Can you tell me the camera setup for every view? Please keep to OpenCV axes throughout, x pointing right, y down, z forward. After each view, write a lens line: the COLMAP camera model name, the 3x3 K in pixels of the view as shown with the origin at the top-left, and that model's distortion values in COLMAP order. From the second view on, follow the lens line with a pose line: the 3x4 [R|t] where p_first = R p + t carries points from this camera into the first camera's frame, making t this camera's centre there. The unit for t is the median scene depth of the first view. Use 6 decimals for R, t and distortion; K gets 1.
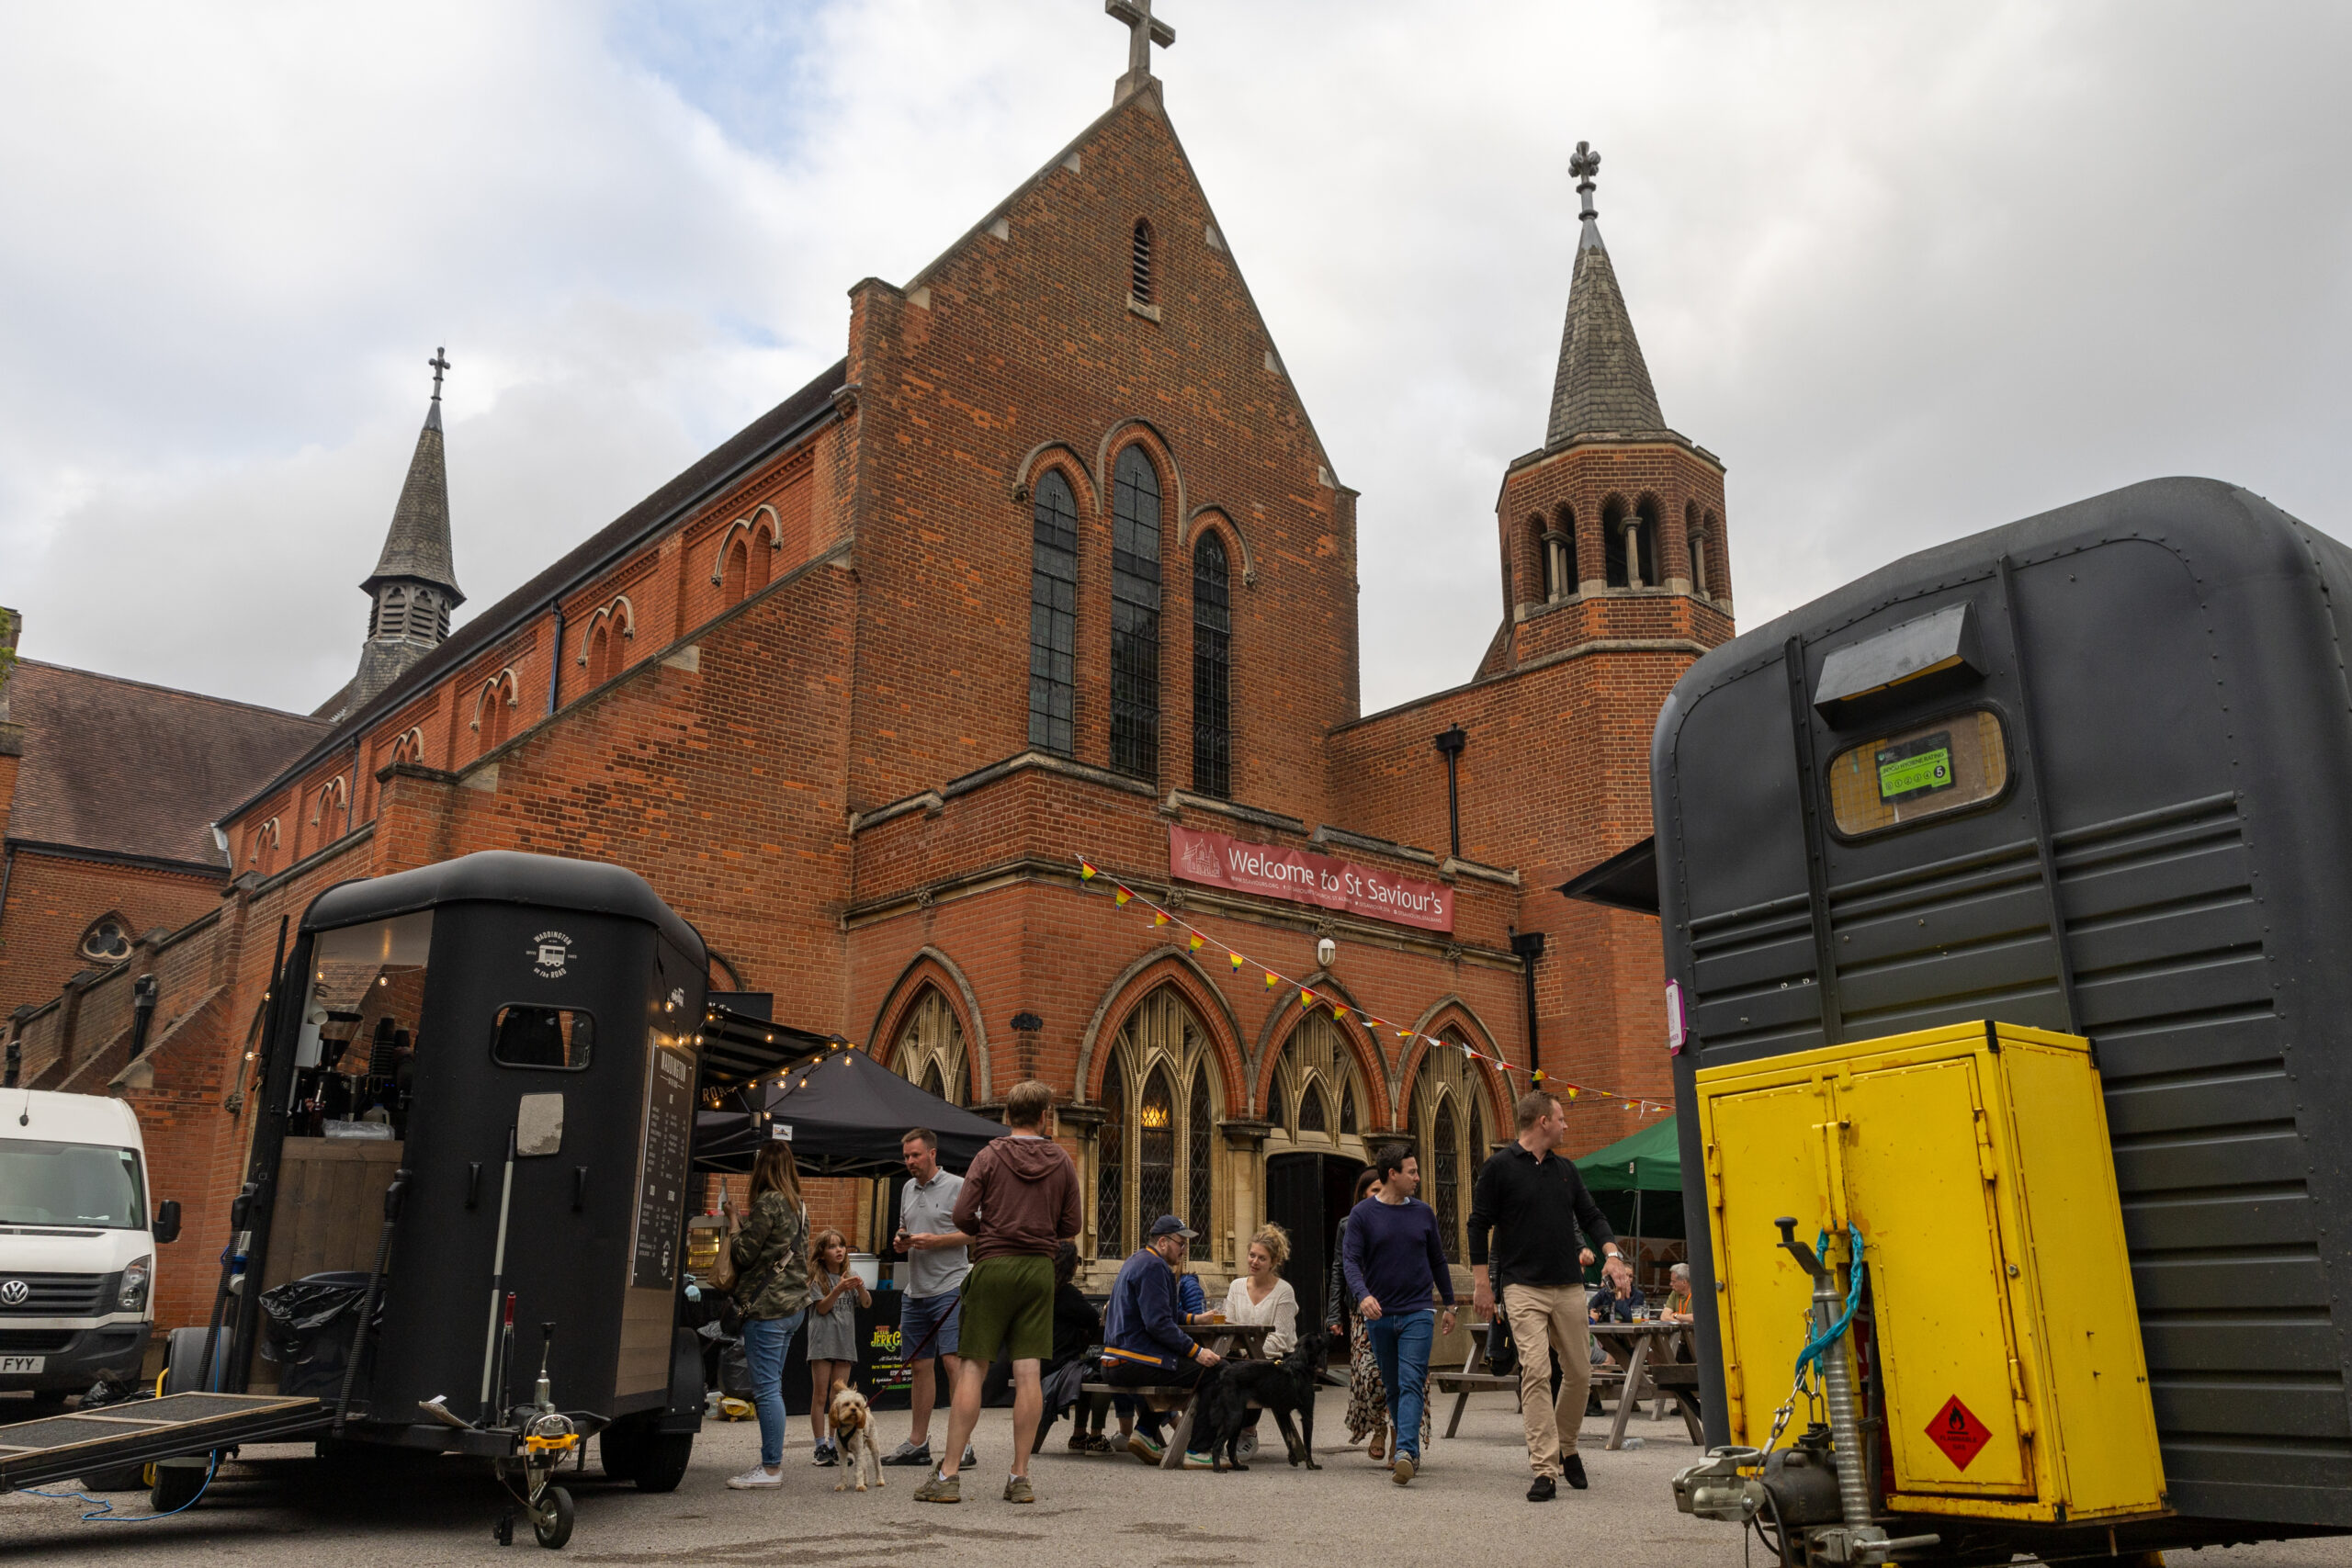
lens RADIAL K [[1610.8, 0, 1176.0], [0, 1610.8, 784.0], [0, 0, 1]] dist [0.001323, -0.000550]
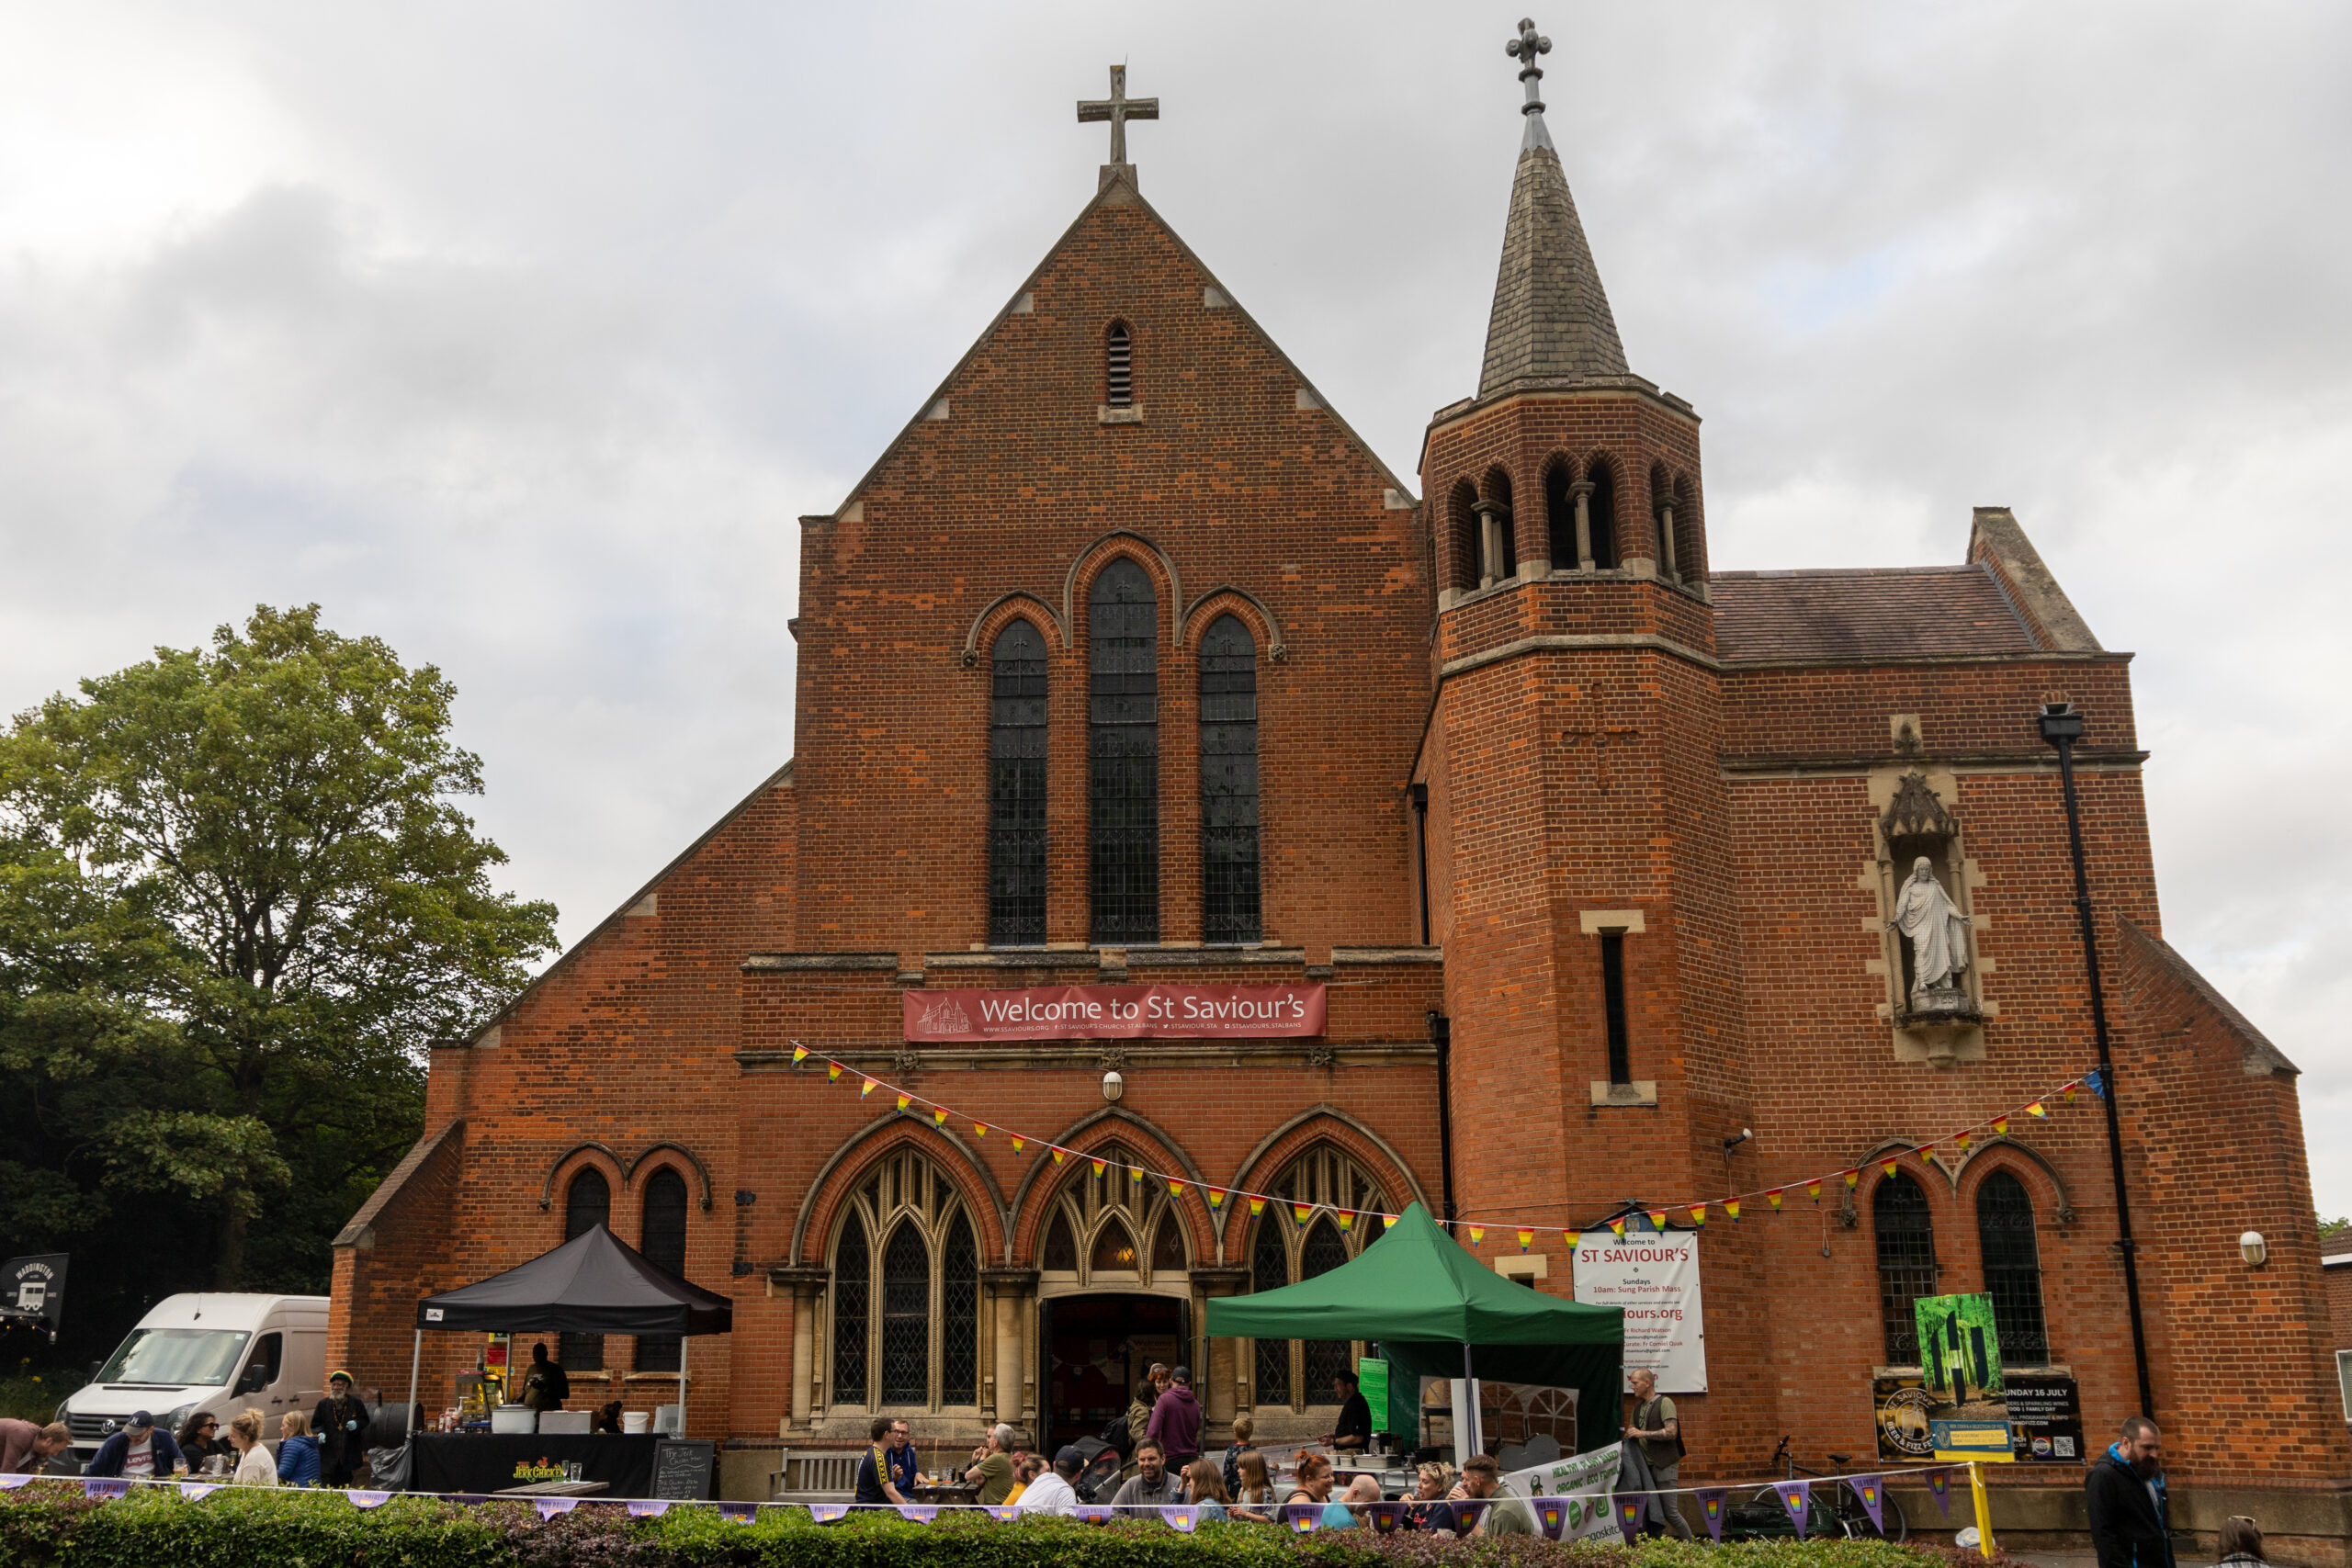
lens RADIAL K [[1908.1, 0, 1176.0], [0, 1908.1, 784.0], [0, 0, 1]] dist [-0.016528, -0.005670]
pose [[0.728448, -0.201311, -0.654857, 0.875476], [0.203487, 0.976295, -0.073771, 0.018585], [0.654184, -0.079517, 0.752144, 0.167727]]
